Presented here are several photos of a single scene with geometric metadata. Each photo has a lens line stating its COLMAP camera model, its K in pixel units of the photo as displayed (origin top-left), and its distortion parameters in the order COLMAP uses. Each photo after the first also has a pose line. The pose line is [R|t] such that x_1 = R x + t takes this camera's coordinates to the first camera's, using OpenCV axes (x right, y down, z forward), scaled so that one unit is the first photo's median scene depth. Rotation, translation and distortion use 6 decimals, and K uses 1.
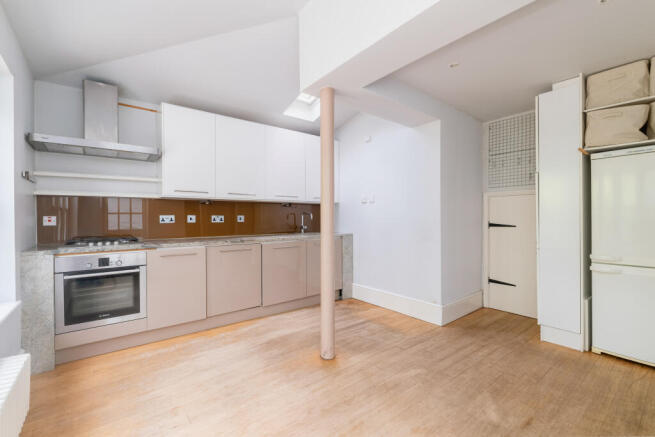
lens RADIAL K [[284.9, 0, 327.5], [0, 284.9, 218.5], [0, 0, 1]] dist [0.000779, -0.001024]
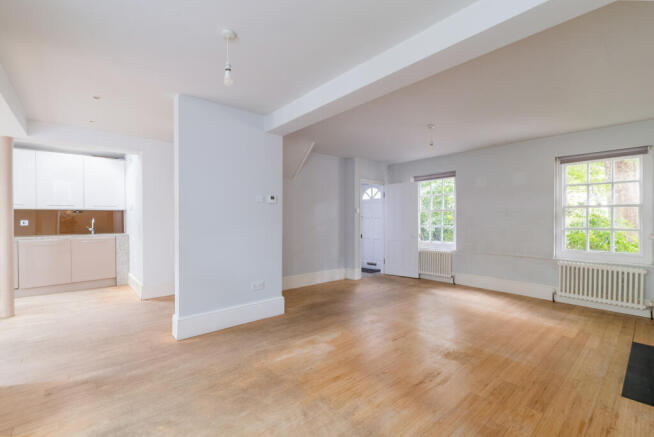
lens RADIAL K [[284.5, 0, 327.0], [0, 284.5, 218.5], [0, 0, 1]] dist [0.000779, -0.001024]
pose [[0.998955, -0.000240, 0.045711, 1.341351], [0.000632, 0.999963, -0.008563, -0.008425], [-0.045707, 0.008583, 0.998918, -0.472197]]
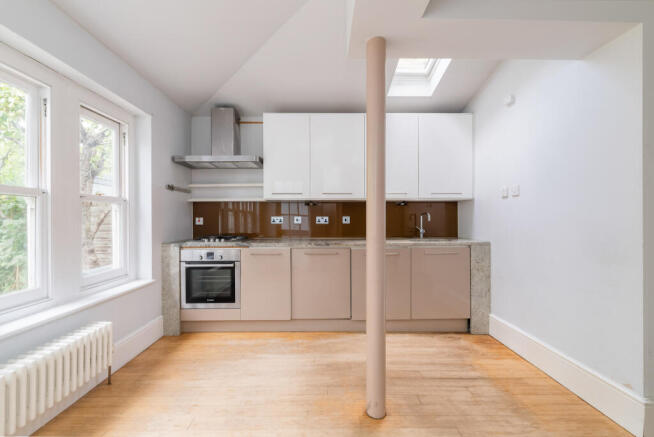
lens RADIAL K [[284.5, 0, 327.0], [0, 284.5, 218.5], [0, 0, 1]] dist [0.000779, -0.001024]
pose [[0.790630, 0.001091, -0.612293, 0.288911], [-0.002944, 0.999994, -0.002020, -0.002649], [0.612287, 0.003400, 0.790628, 0.299211]]
